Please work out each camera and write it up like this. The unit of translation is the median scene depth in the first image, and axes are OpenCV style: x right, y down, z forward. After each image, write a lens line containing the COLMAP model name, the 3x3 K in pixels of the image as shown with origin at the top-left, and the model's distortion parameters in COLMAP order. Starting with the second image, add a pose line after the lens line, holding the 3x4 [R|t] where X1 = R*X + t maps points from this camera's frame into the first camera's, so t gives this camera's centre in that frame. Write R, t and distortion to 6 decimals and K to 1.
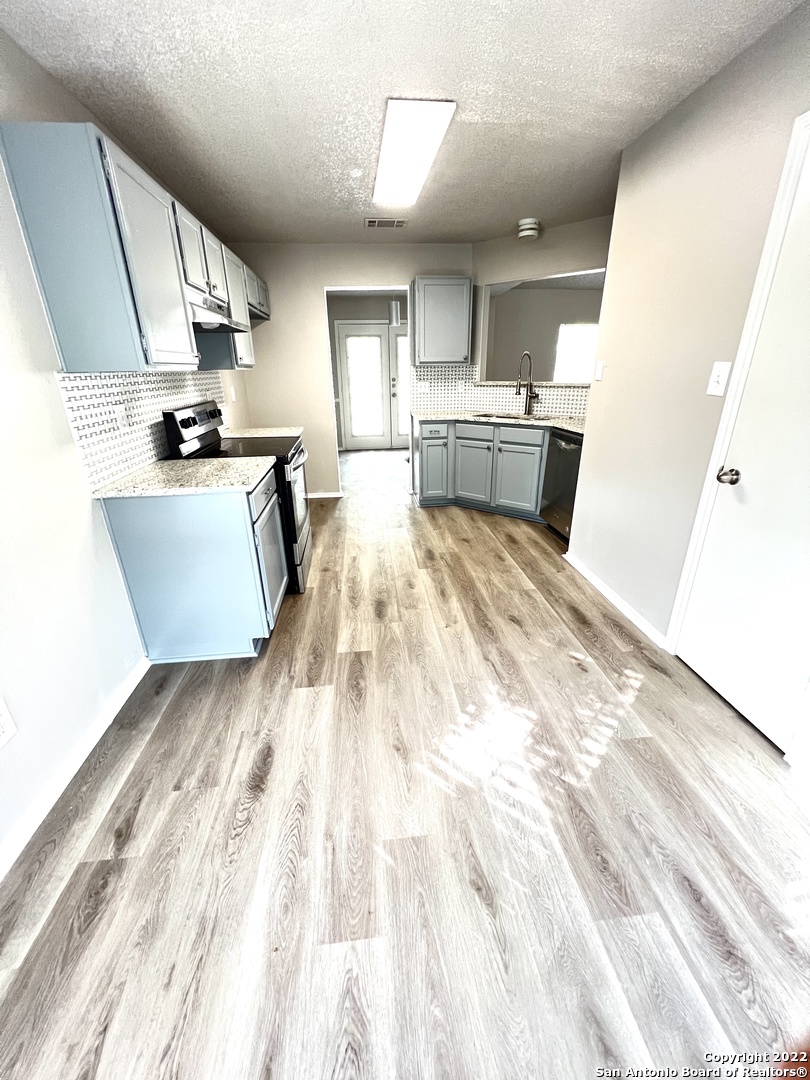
lens RADIAL K [[432.6, 0, 407.0], [0, 432.6, 532.0], [0, 0, 1]] dist [-0.002292, 0.000762]
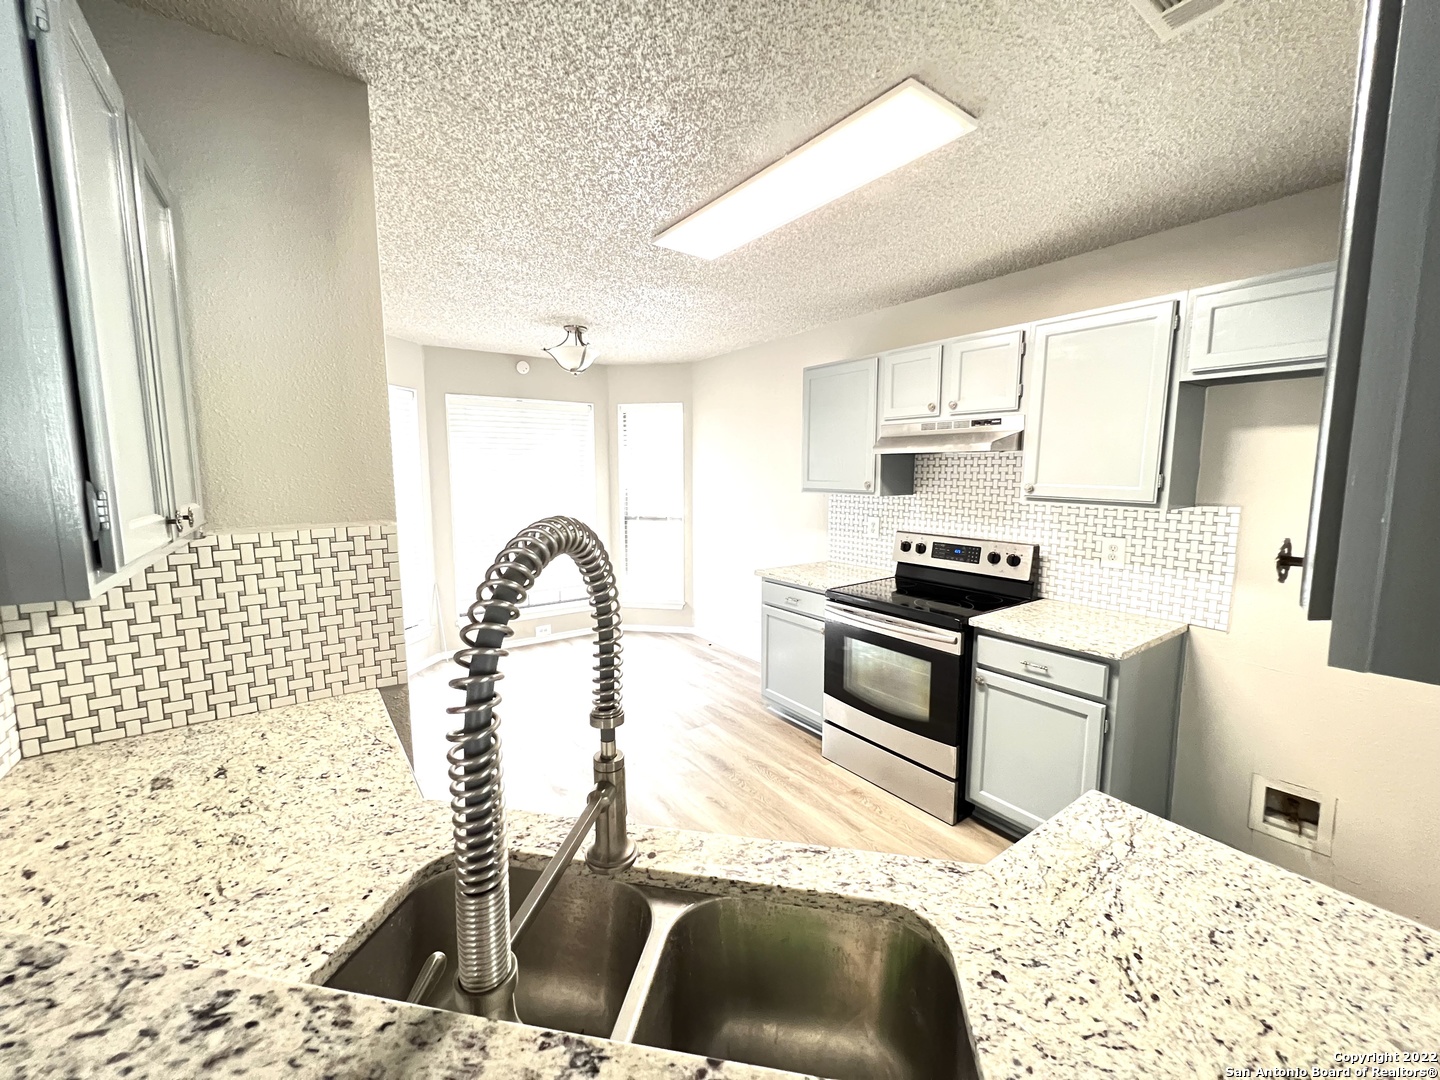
lens RADIAL K [[576.8, 0, 723.7], [0, 576.8, 541.5], [0, 0, 1]] dist [-0.002292, 0.000762]
pose [[-0.872032, 0.076645, -0.483411, 0.430509], [-0.158780, 0.889949, 0.427528, -0.674027], [0.462979, 0.449574, -0.763894, 1.617799]]
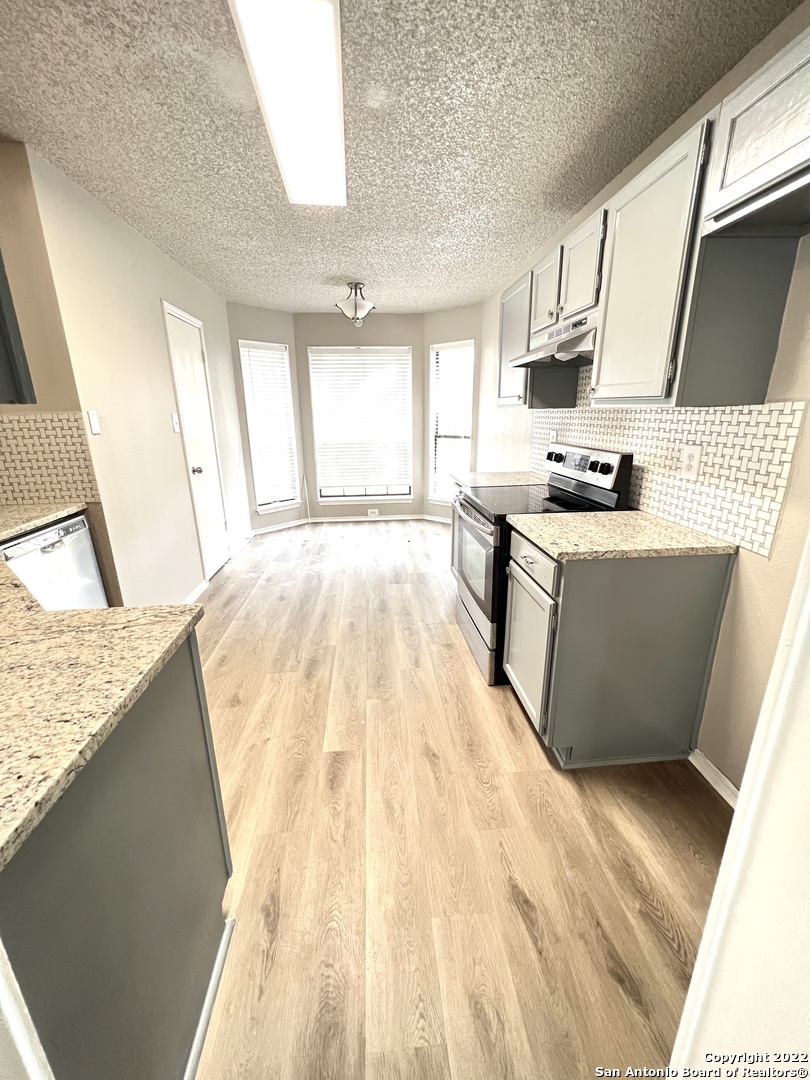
lens RADIAL K [[432.6, 0, 405.3], [0, 432.6, 542.0], [0, 0, 1]] dist [-0.002292, 0.000762]
pose [[-0.999454, 0.021499, 0.025081, -0.151536], [0.032316, 0.793713, 0.607434, -0.664851], [-0.006848, 0.607913, -0.793974, 1.778027]]
